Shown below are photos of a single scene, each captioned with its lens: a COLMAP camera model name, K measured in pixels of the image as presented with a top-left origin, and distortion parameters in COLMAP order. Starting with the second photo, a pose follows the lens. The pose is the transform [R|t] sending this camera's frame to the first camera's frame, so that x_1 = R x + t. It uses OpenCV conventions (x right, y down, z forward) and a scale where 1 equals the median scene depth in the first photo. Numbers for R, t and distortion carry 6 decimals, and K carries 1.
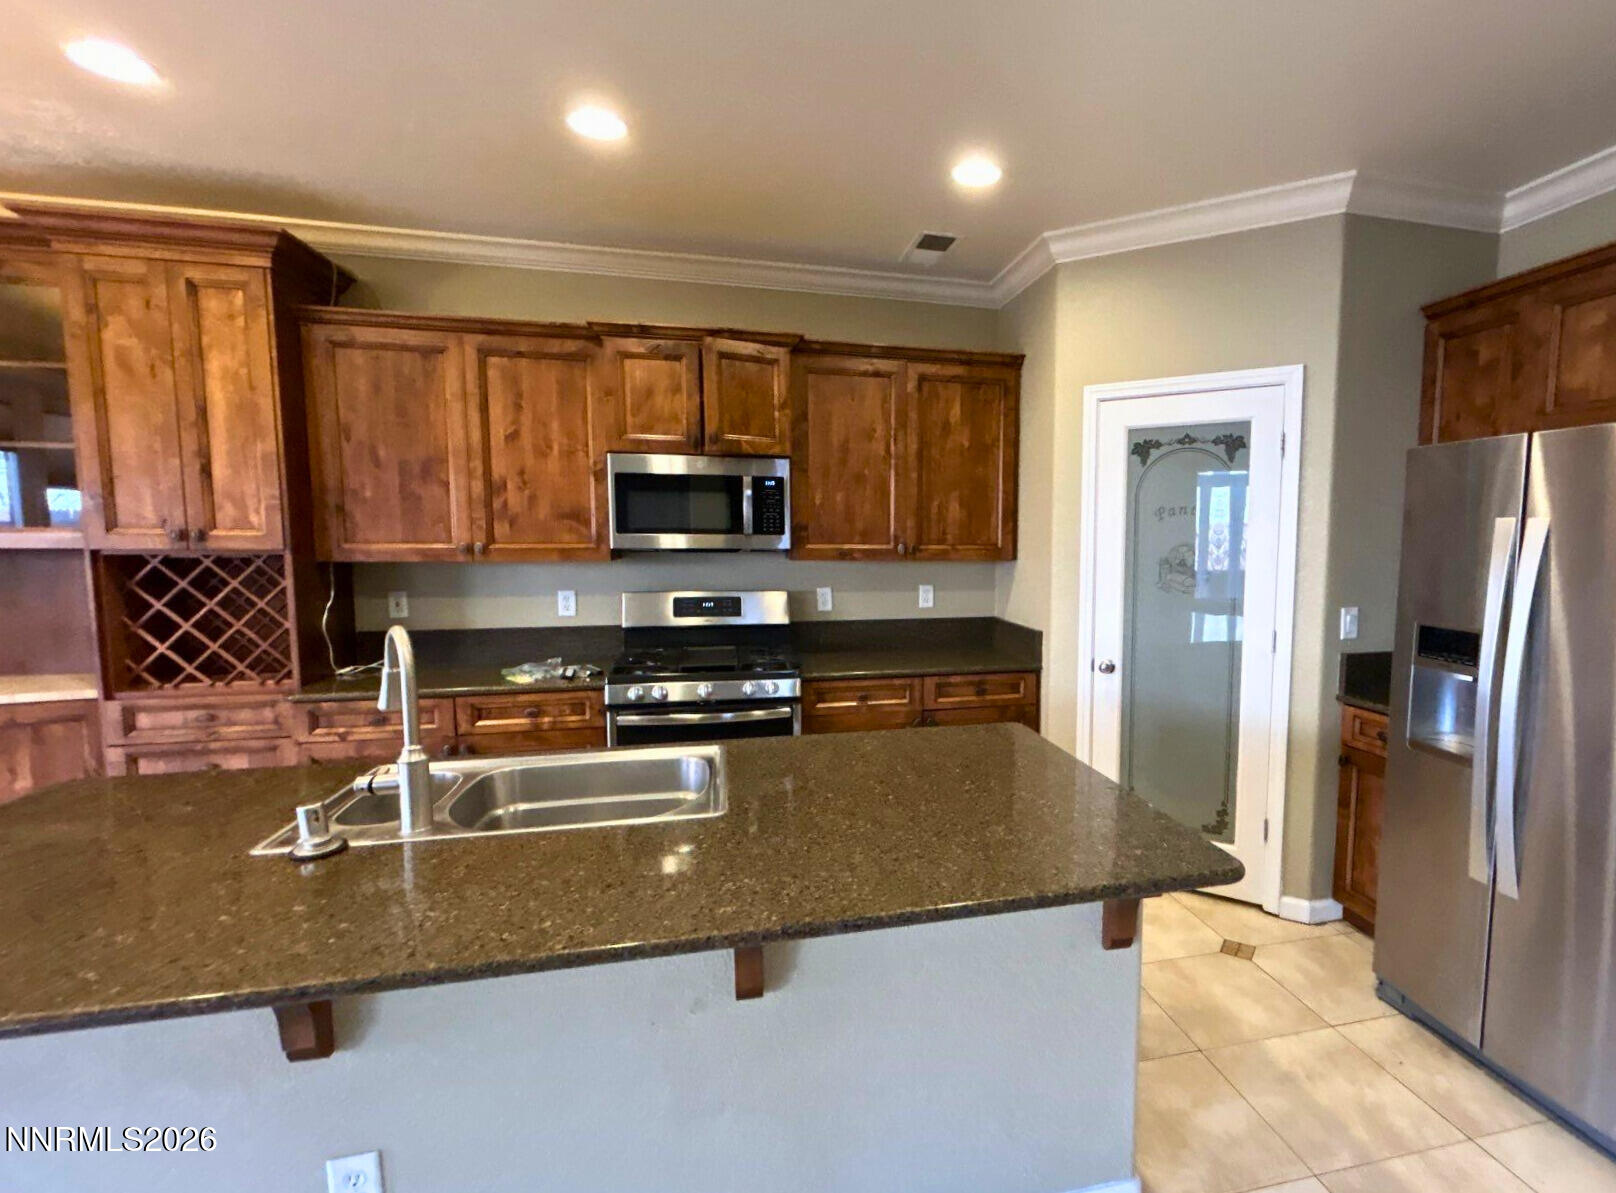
lens RADIAL K [[776.2, 0, 937.8], [0, 776.2, 605.8], [0, 0, 1]] dist [-0.000730, 0.000564]
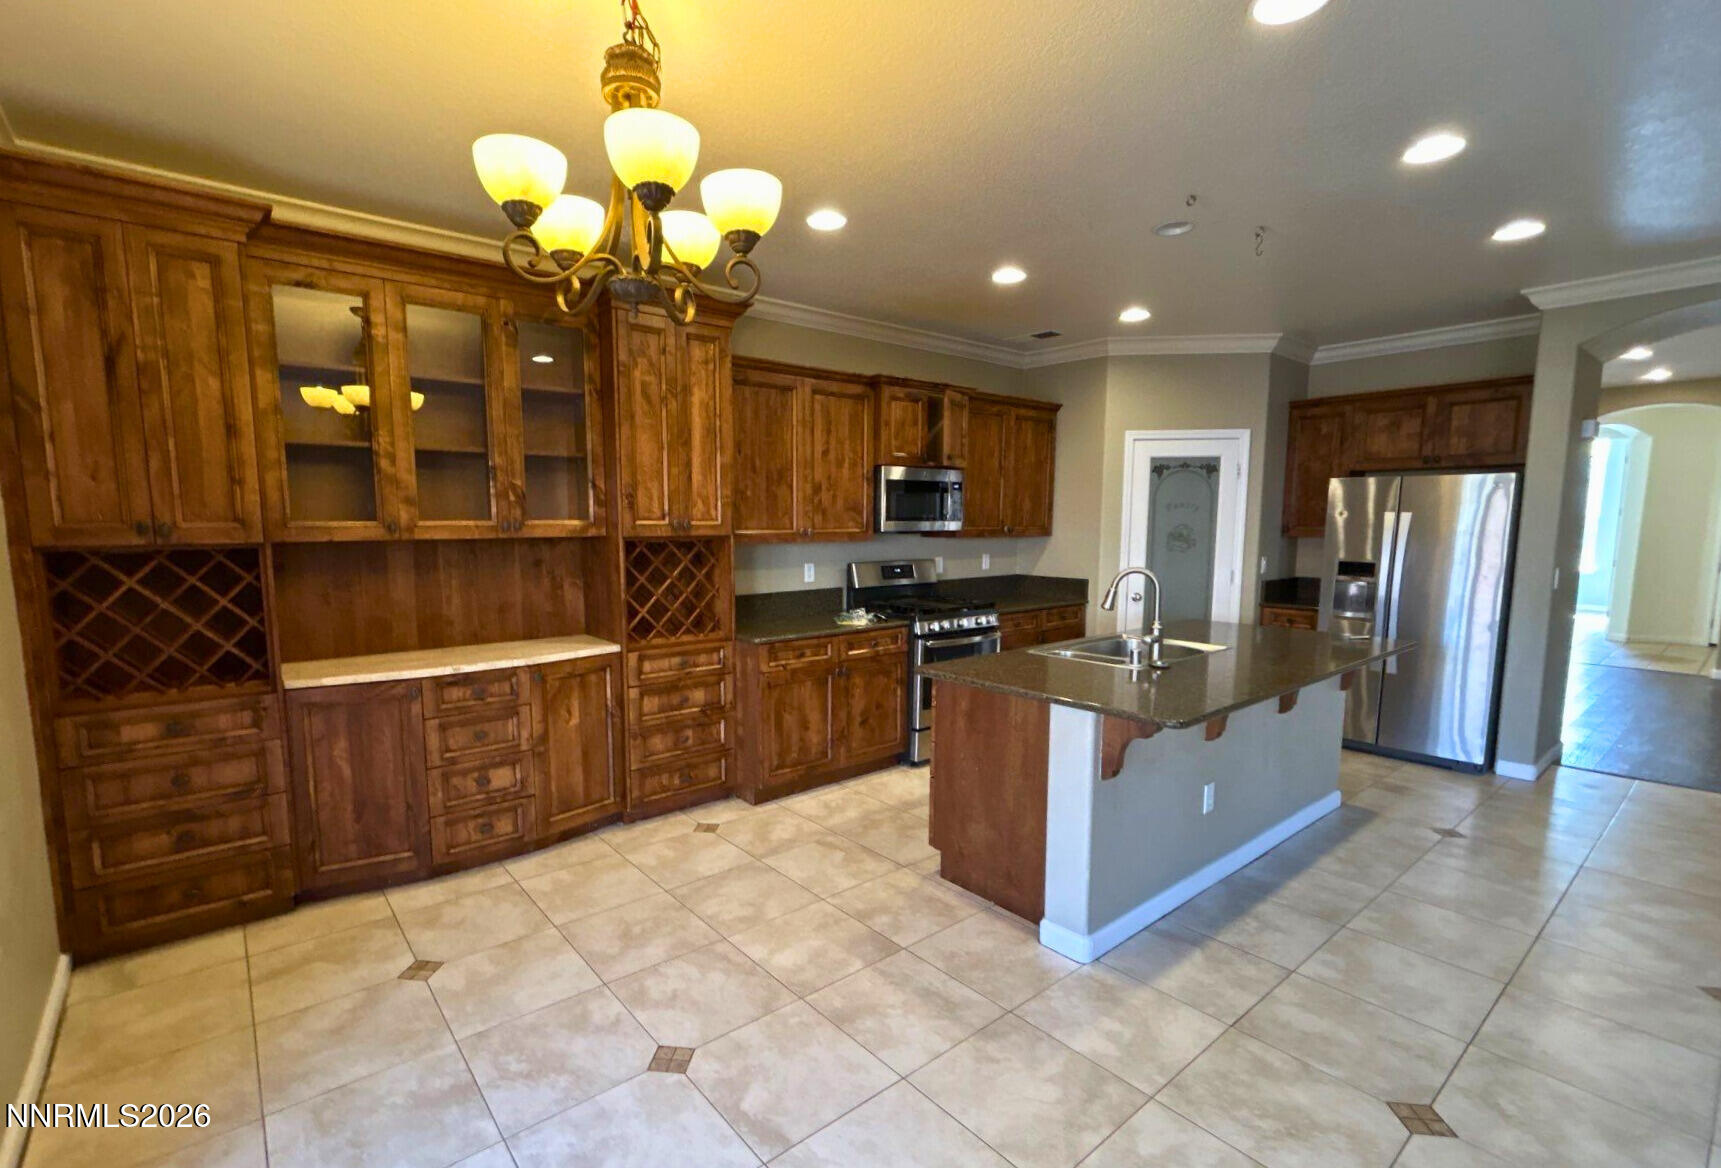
lens RADIAL K [[774.0, 0, 816.3], [0, 774.0, 615.0], [0, 0, 1]] dist [-0.002519, -0.000546]
pose [[0.913430, -0.057270, 0.402947, -1.155193], [0.043583, 0.998121, 0.043064, 0.014543], [-0.404656, -0.021775, 0.914210, -0.281264]]
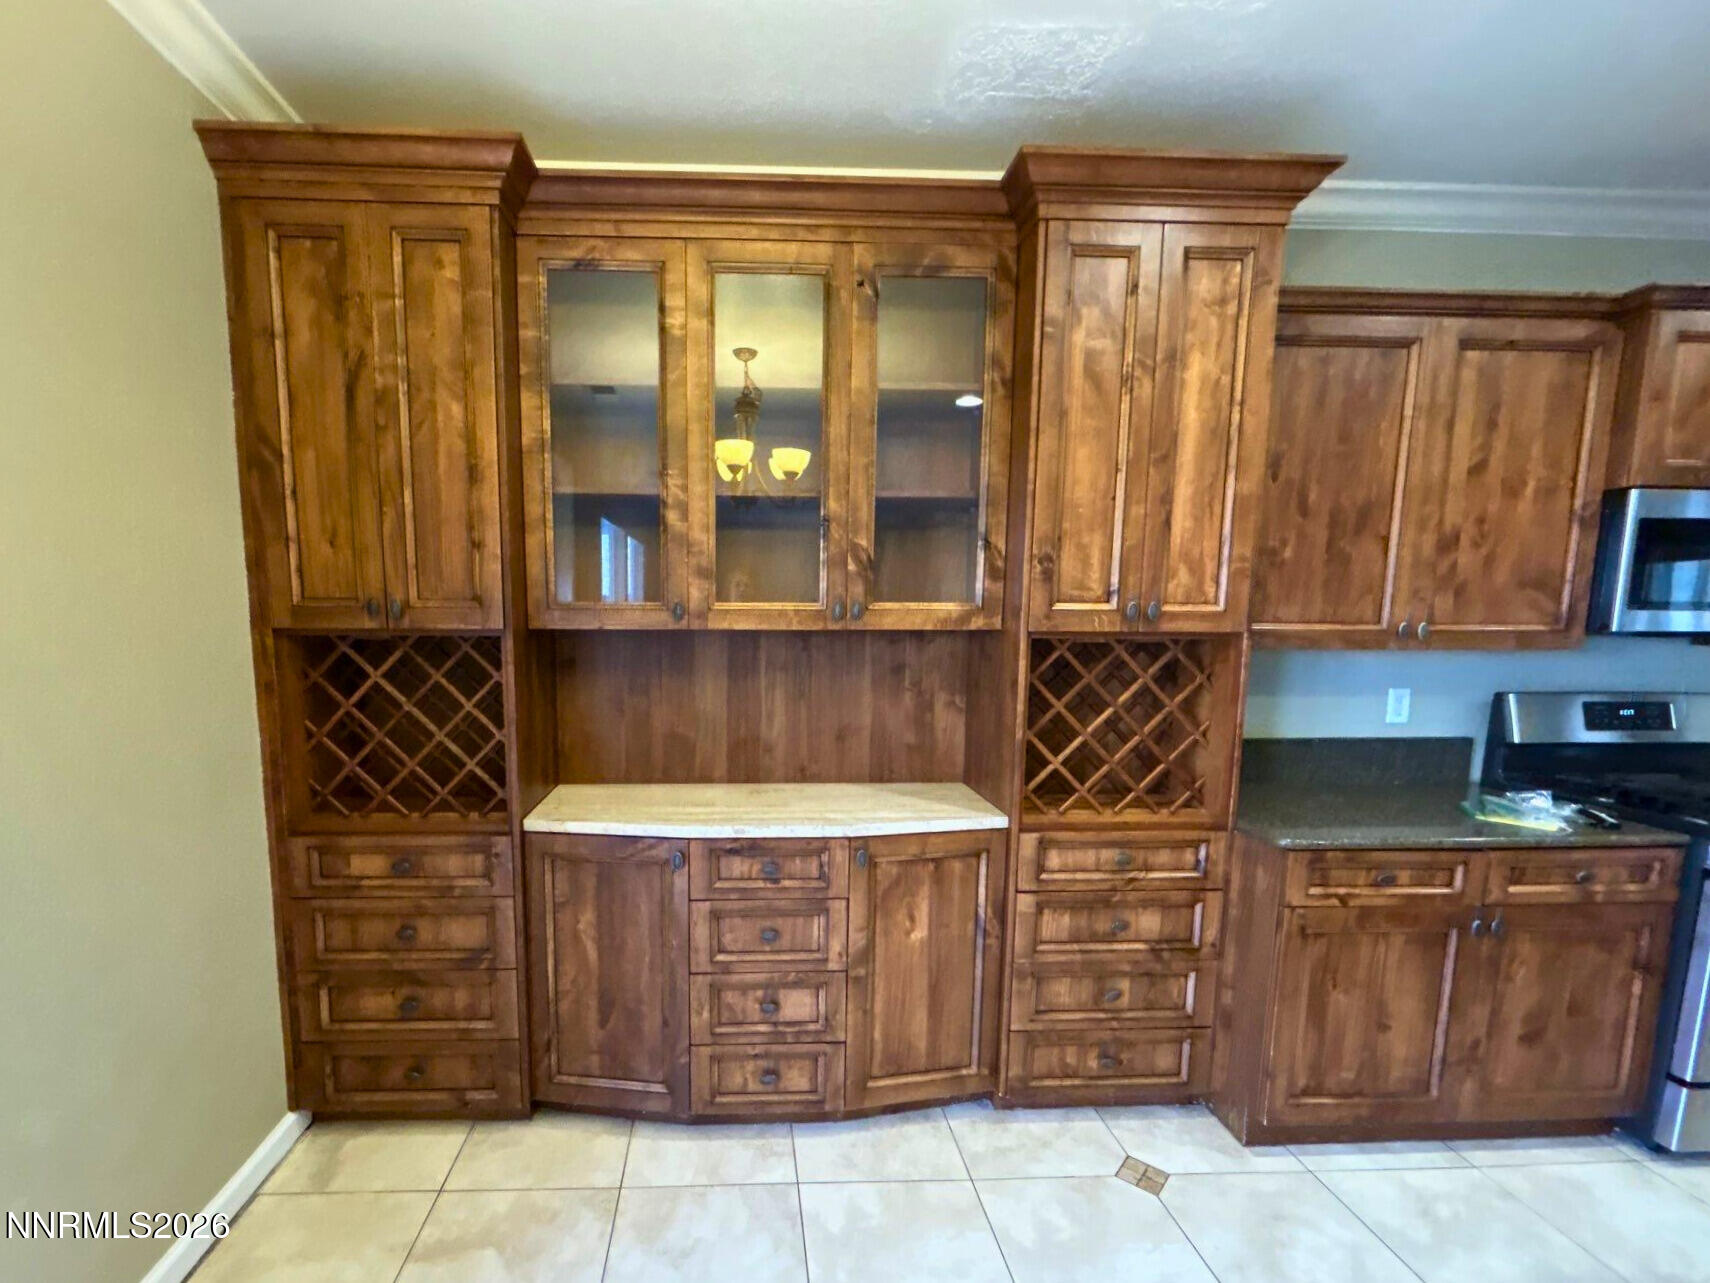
lens RADIAL K [[776.2, 0, 765.7], [0, 776.2, 709.3], [0, 0, 1]] dist [-0.000133, 0.000362]
pose [[0.978030, 0.024514, -0.207018, -1.028897], [-0.017836, 0.999260, 0.034065, -0.016602], [0.207700, -0.029624, 0.977744, 0.189894]]
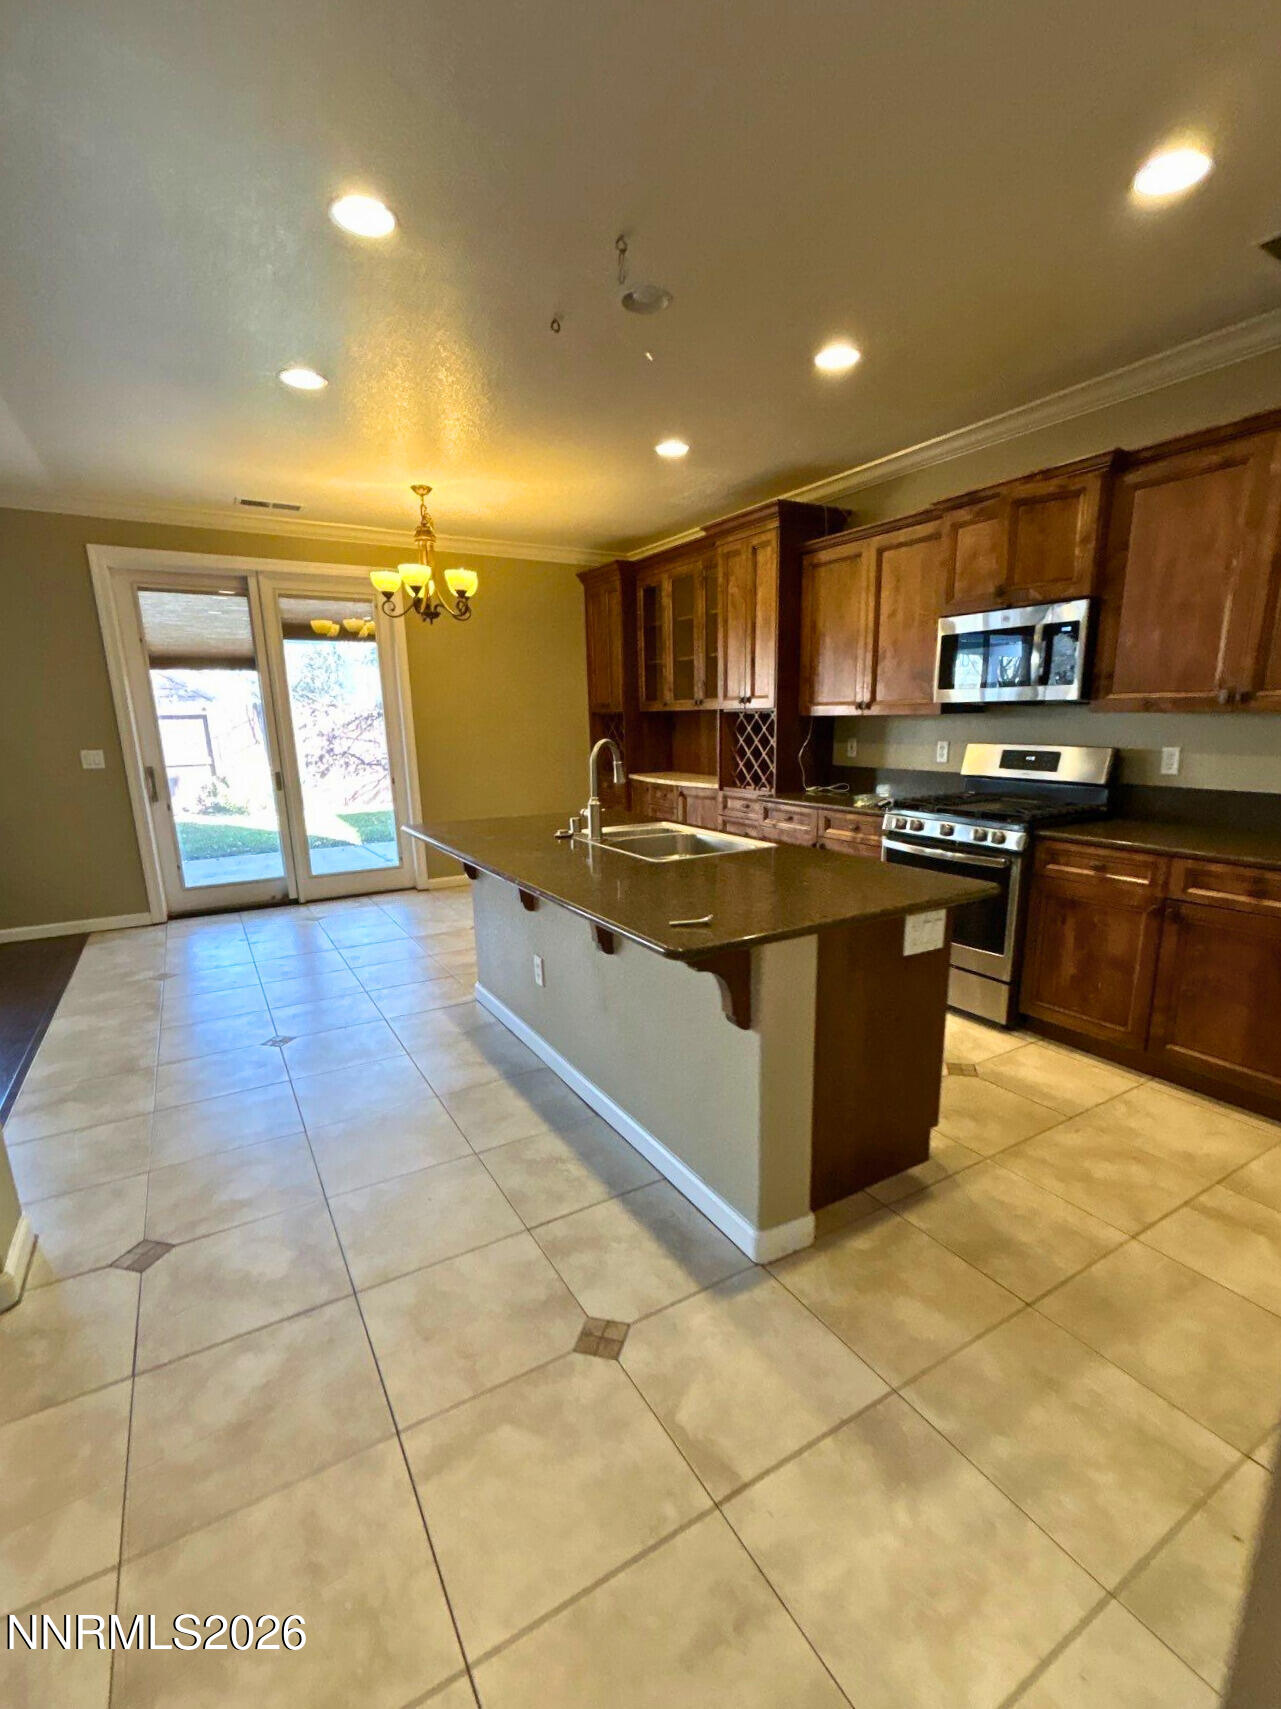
lens RADIAL K [[775.8, 0, 649.6], [0, 775.8, 892.6], [0, 0, 1]] dist [-0.000133, 0.000362]
pose [[0.277678, 0.206180, -0.938288, 0.636085], [-0.066245, 0.978482, 0.195408, 0.005891], [0.958388, 0.007896, 0.285361, 0.261087]]
